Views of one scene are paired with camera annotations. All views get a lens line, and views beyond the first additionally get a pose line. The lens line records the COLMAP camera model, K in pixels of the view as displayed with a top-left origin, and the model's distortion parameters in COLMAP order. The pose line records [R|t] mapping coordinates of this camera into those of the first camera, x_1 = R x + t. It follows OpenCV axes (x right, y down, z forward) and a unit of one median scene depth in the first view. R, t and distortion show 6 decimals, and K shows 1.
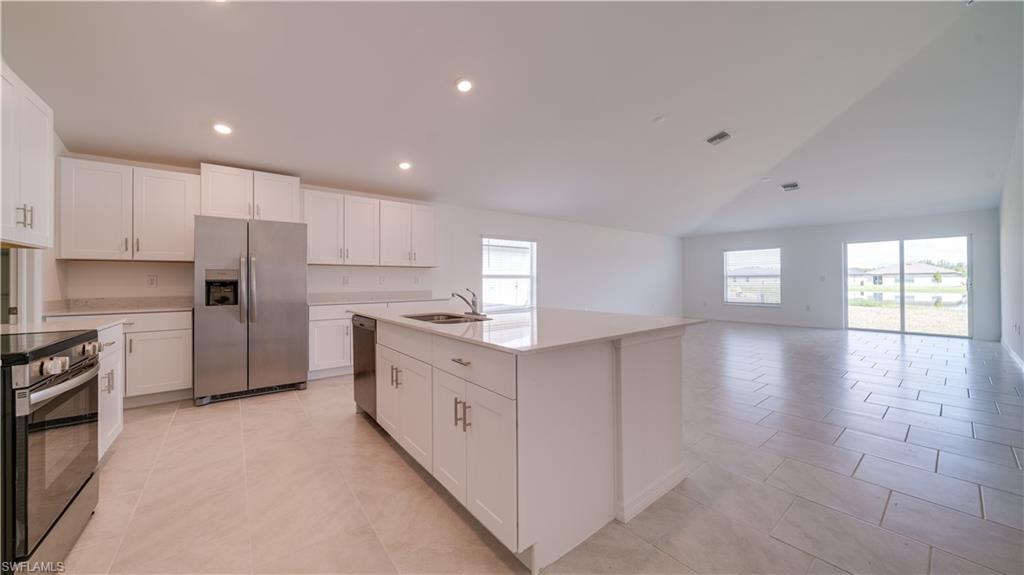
lens RADIAL K [[352.1, 0, 509.0], [0, 352.1, 280.1], [0, 0, 1]] dist [-0.006553, -0.000100]
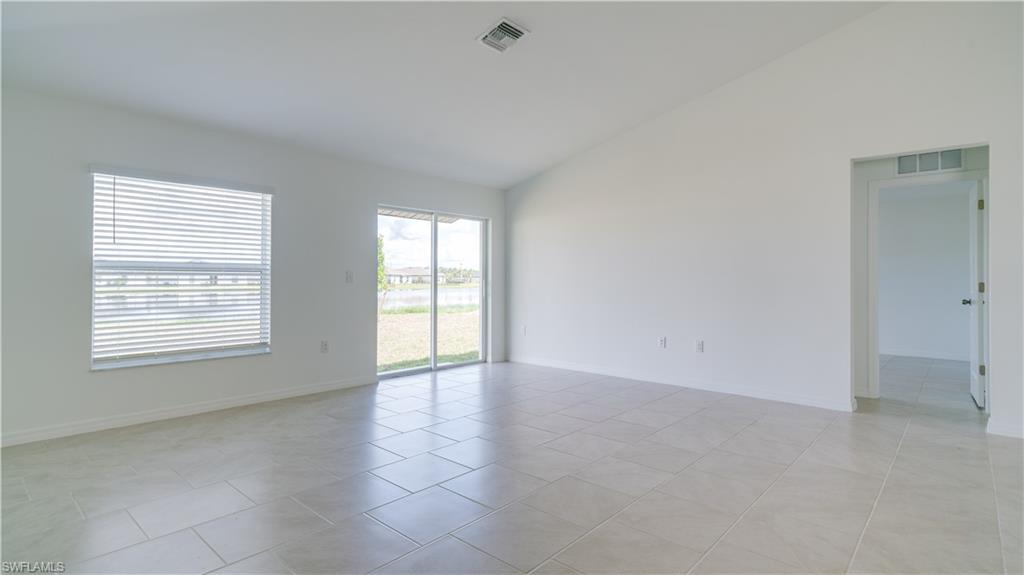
lens RADIAL K [[508.7, 0, 512.0], [0, 508.7, 287.5], [0, 0, 1]] dist [-0.000126, -0.000050]
pose [[-0.172237, -0.010442, 0.985000, 0.472542], [-0.006337, 0.999935, 0.009492, 0.000672], [-0.985035, -0.004607, -0.172292, 1.994966]]
